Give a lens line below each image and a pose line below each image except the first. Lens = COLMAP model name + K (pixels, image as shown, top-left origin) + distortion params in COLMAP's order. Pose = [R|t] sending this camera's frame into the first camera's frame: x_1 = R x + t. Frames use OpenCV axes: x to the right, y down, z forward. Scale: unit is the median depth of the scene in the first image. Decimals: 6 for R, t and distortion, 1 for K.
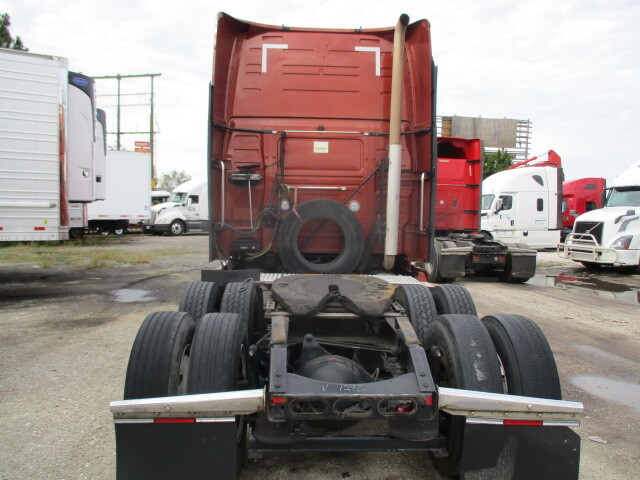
lens RADIAL K [[527.3, 0, 321.9], [0, 527.3, 238.7], [0, 0, 1]] dist [-0.039182, -0.007854]
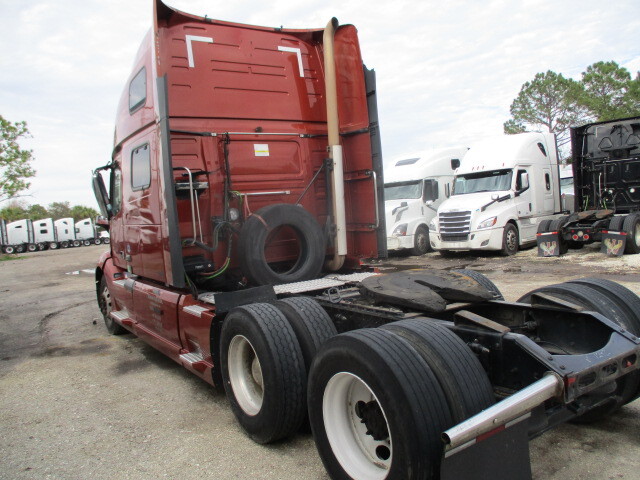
lens RADIAL K [[527.3, 0, 324.2], [0, 527.3, 241.4], [0, 0, 1]] dist [-0.039182, -0.007854]
pose [[0.854779, -0.107708, 0.507692, -0.400778], [0.115971, 0.993133, 0.015440, -0.014157], [-0.505869, 0.045680, 0.861400, 0.144122]]
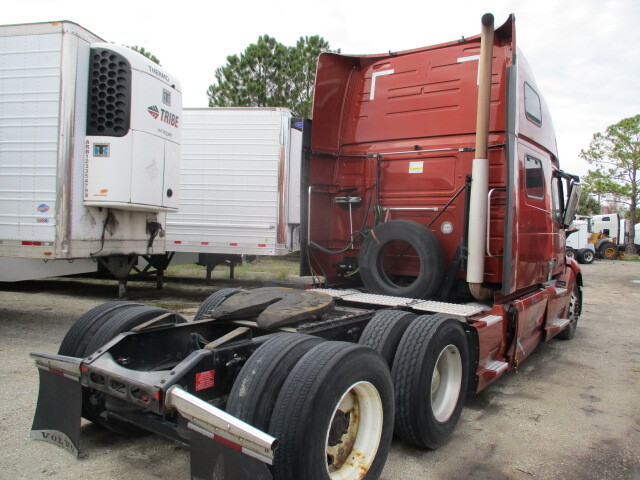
lens RADIAL K [[527.3, 0, 323.4], [0, 527.3, 238.8], [0, 0, 1]] dist [-0.039182, -0.007854]
pose [[0.777363, 0.018223, -0.628788, 0.481317], [-0.051281, 0.998089, -0.034473, 0.000573], [0.626959, 0.059043, 0.776812, 0.143493]]
